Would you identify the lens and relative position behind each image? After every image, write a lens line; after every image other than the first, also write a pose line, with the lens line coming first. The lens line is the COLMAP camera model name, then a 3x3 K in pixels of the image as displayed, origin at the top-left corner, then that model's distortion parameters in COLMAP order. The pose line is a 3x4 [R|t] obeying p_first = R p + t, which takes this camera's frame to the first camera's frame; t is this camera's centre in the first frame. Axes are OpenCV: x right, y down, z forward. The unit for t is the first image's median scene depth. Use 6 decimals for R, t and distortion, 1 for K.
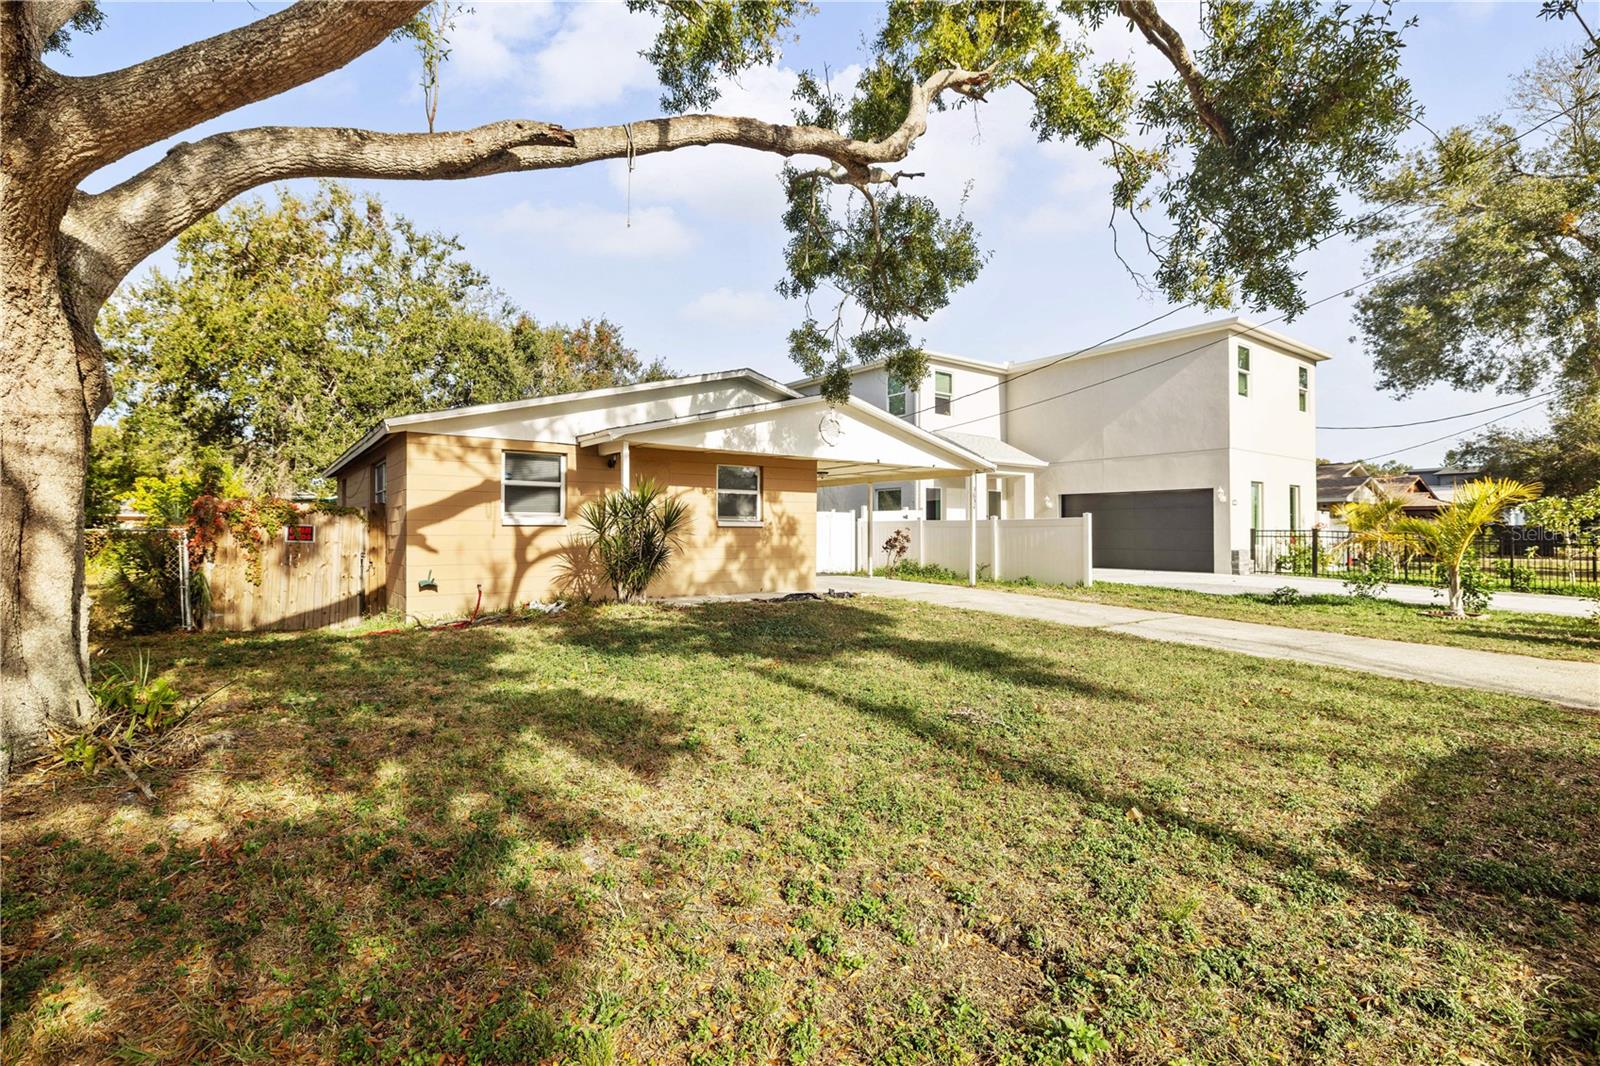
lens RADIAL K [[737.2, 0, 804.4], [0, 737.2, 522.1], [0, 0, 1]] dist [-0.006332, -0.000184]
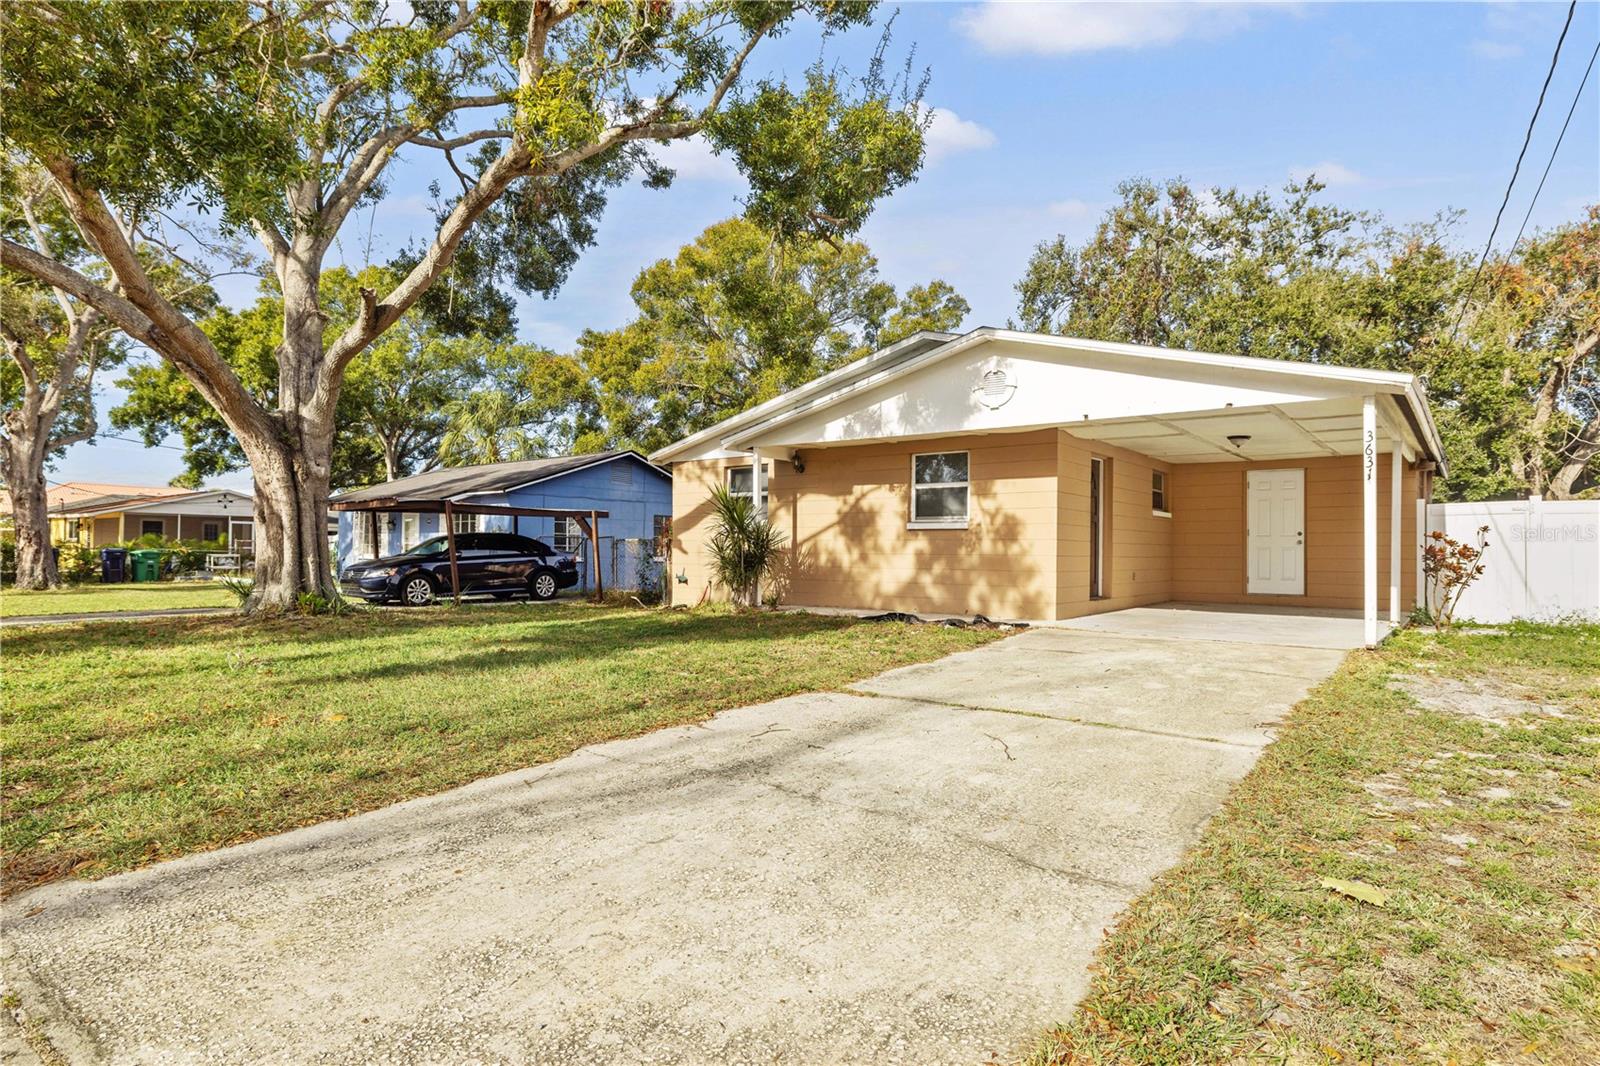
lens RADIAL K [[898.2, 0, 803.2], [0, 898.2, 546.6], [0, 0, 1]] dist [0.003113, -0.002865]
pose [[0.263391, -0.008835, -0.964649, 0.875005], [0.003006, 0.999961, -0.008338, 0.035335], [0.964684, -0.000703, 0.263408, 0.653730]]
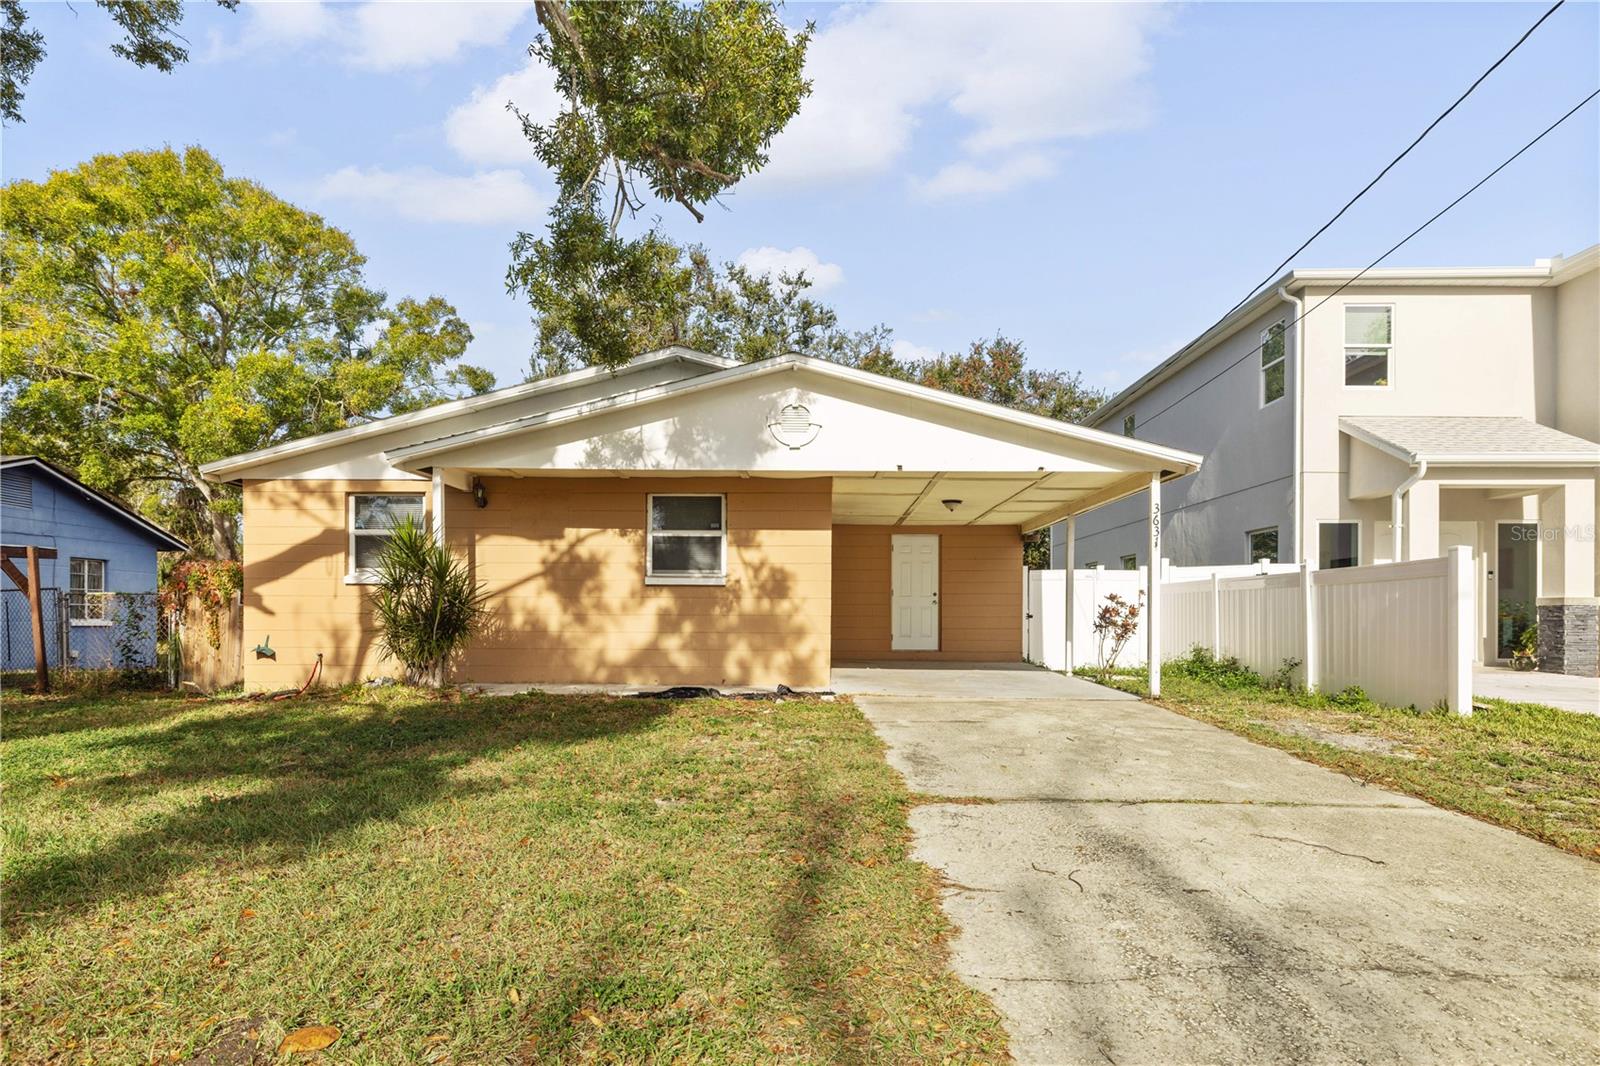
lens RADIAL K [[898.2, 0, 811.8], [0, 898.2, 623.1], [0, 0, 1]] dist [0.003113, -0.002865]
pose [[0.792235, 0.006049, -0.610186, 0.546159], [0.004486, 0.999866, 0.015736, 0.031473], [0.610200, -0.015204, 0.792102, 0.454243]]
